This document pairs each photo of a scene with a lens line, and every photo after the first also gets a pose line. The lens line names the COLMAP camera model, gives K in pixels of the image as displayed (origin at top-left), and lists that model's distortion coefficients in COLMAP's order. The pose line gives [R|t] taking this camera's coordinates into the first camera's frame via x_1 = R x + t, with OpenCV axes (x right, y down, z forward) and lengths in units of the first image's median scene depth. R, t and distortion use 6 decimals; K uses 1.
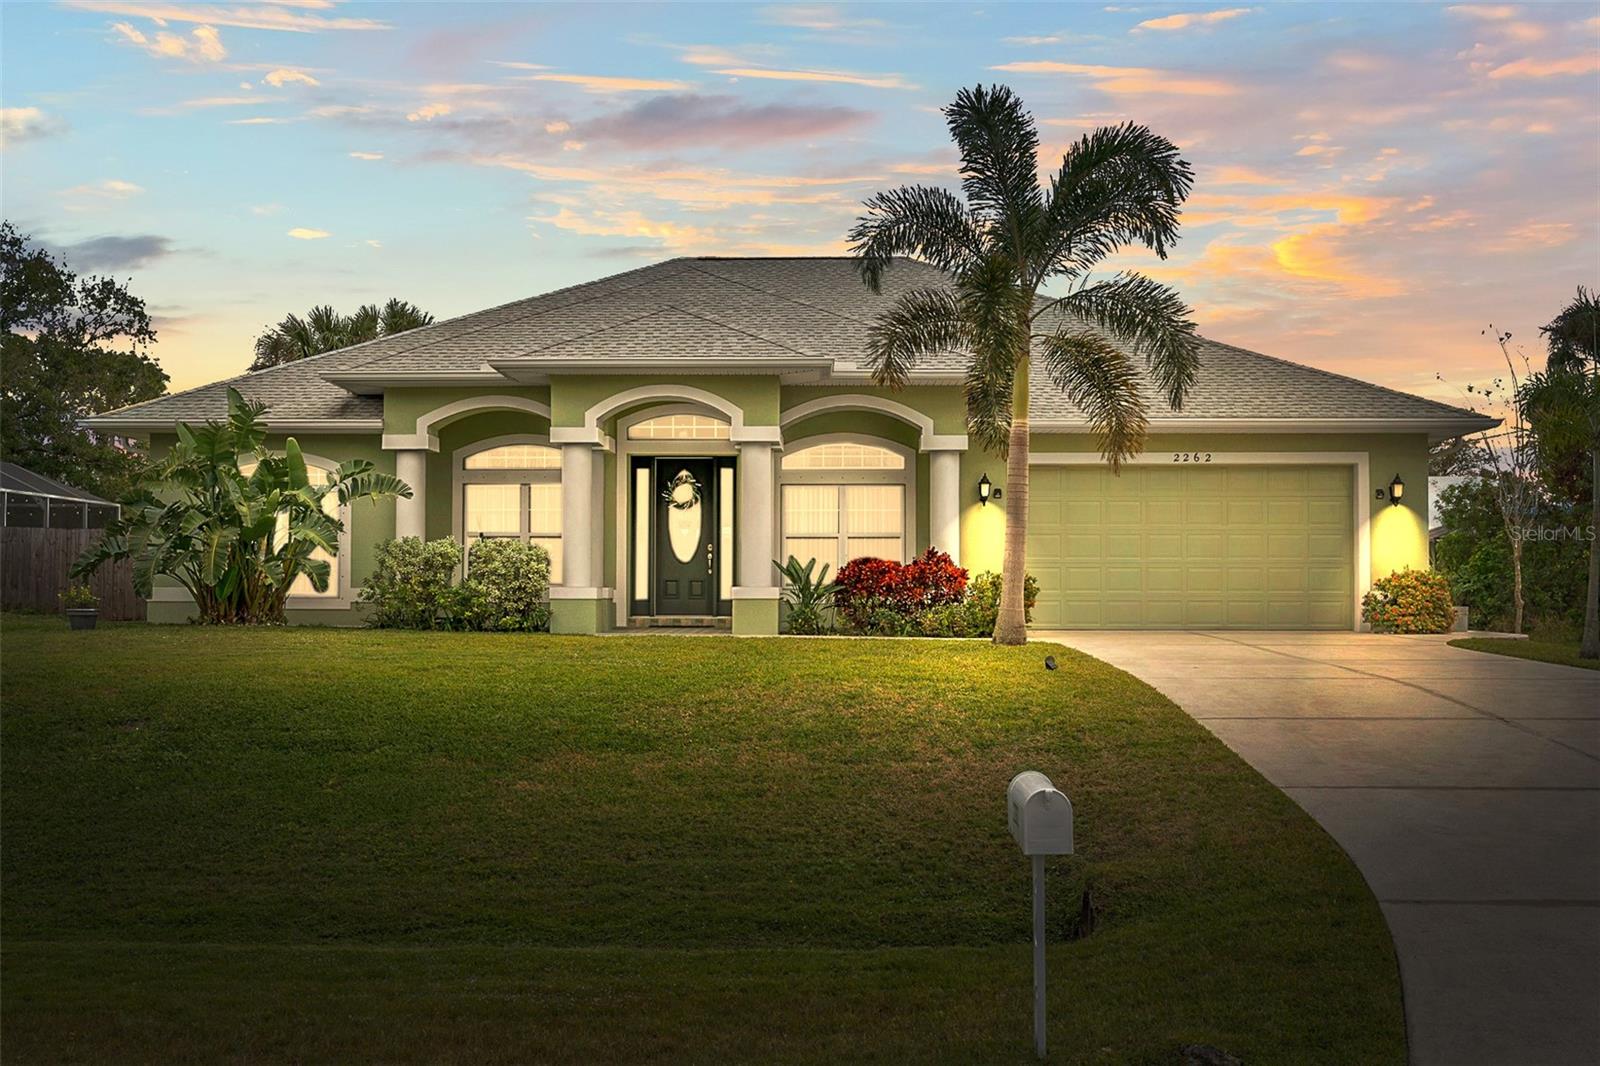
lens RADIAL K [[1613.4, 0, 799.3], [0, 1613.4, 532.7], [0, 0, 1]] dist [0.009317, 0.000000]
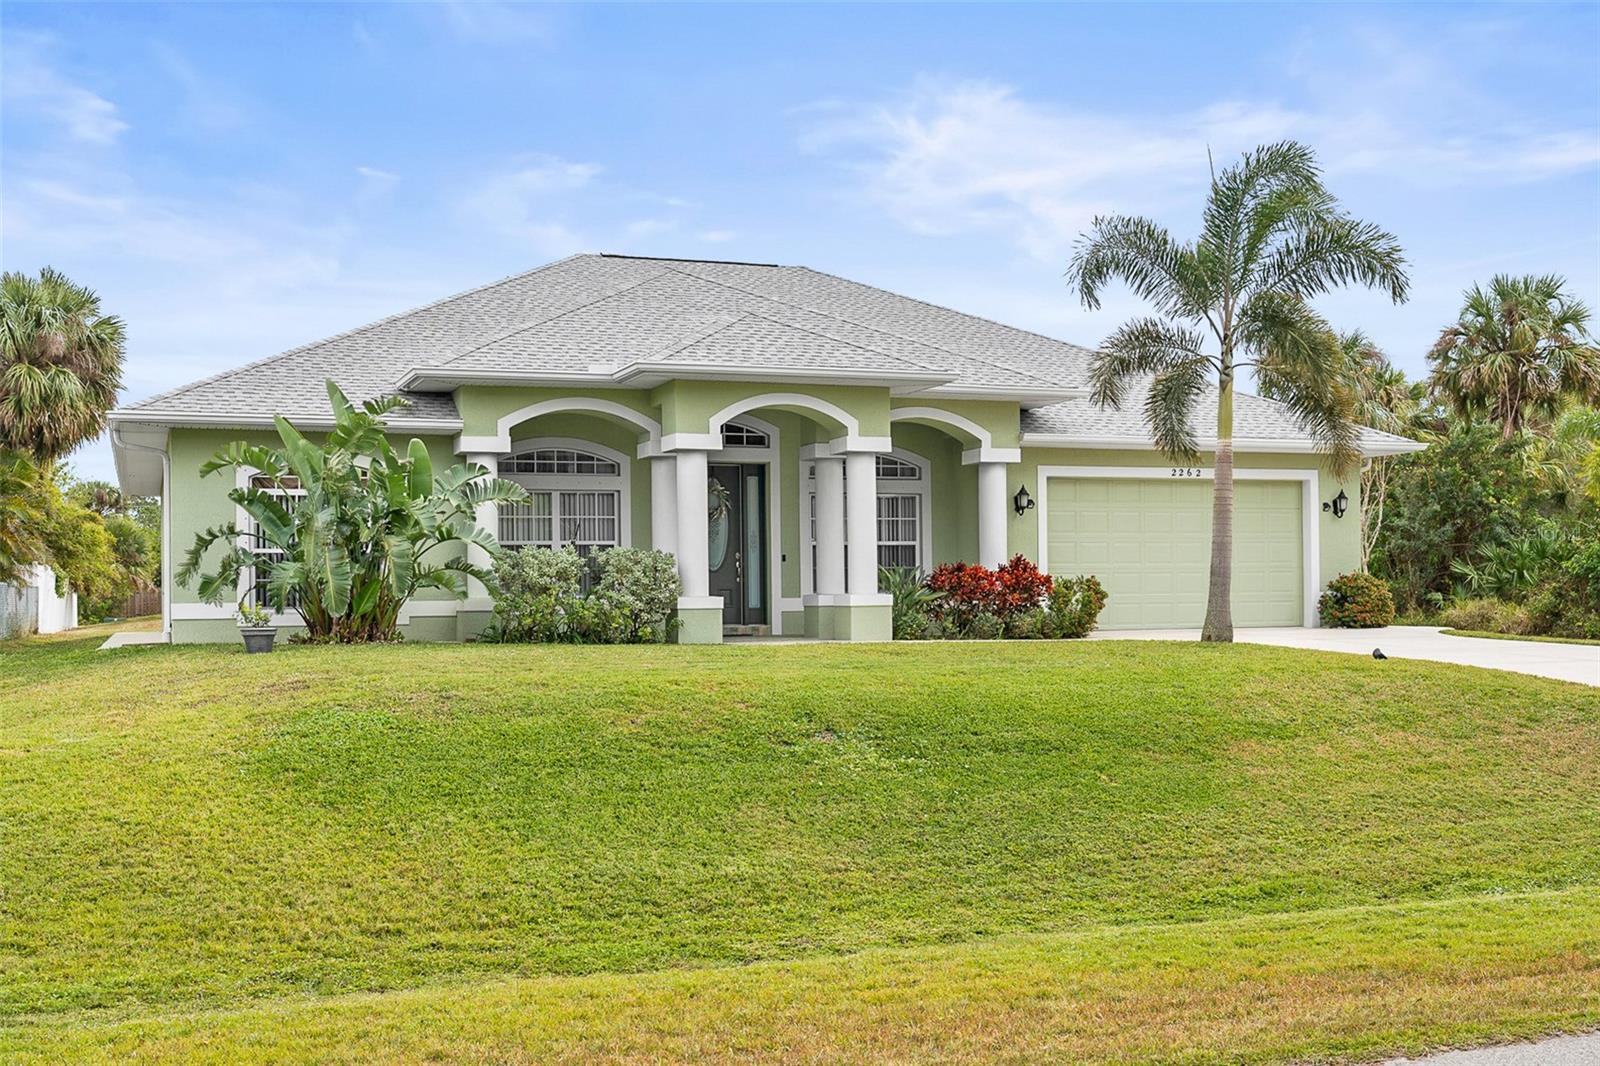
lens RADIAL K [[1713.9, 0, 799.8], [0, 1713.9, 535.0], [0, 0, 1]] dist [0.000286, 0.000000]
pose [[0.927436, 0.000459, 0.373983, -0.445629], [0.000422, 0.999997, -0.002273, -0.001306], [-0.373983, 0.002265, 0.927433, 0.012316]]
